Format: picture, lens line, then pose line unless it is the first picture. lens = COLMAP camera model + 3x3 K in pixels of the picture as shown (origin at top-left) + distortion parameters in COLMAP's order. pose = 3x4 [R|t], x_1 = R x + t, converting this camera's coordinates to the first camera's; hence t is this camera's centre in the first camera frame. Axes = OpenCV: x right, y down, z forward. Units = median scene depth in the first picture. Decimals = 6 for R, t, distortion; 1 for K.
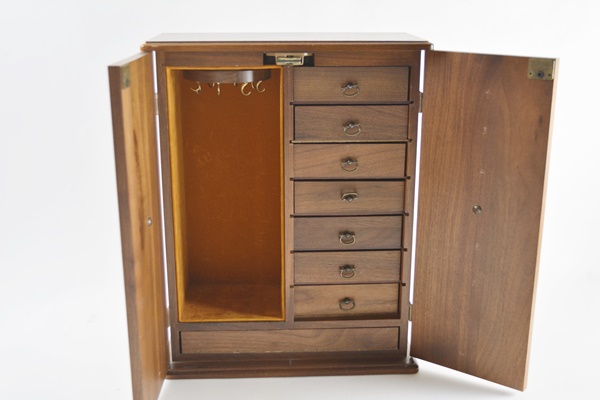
lens RADIAL K [[722.8, 0, 300.0], [0, 722.8, 200.0], [0, 0, 1]] dist [0.146888, 0.009291]
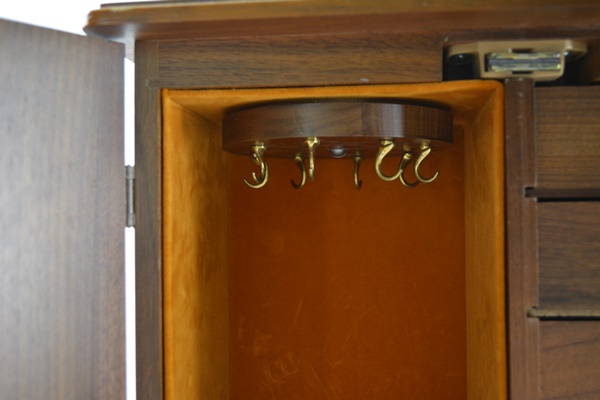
lens RADIAL K [[691.6, 0, 300.0], [0, 691.6, 200.0], [0, 0, 1]] dist [-0.024333, -0.028342]
pose [[0.987933, -0.023231, -0.153128, -0.064095], [-0.025642, 0.950510, -0.309633, -0.029557], [0.152742, 0.309823, 0.938445, 0.663953]]
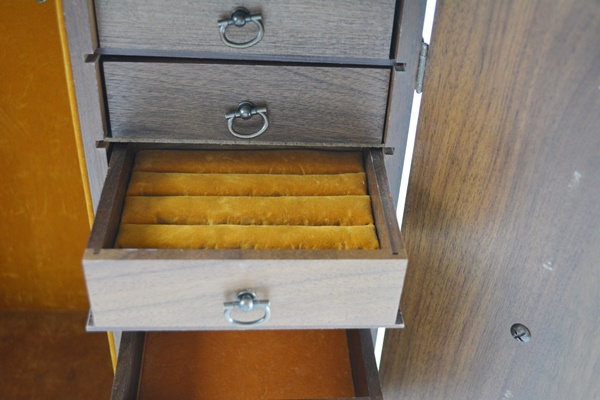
lens RADIAL K [[691.6, 0, 300.0], [0, 691.6, 200.0], [0, 0, 1]] dist [-0.024333, -0.028342]
pose [[0.998707, 0.049821, 0.010126, 0.096424], [-0.050401, 0.944132, 0.325690, -0.179153], [0.006666, -0.325779, 0.945423, 0.600122]]
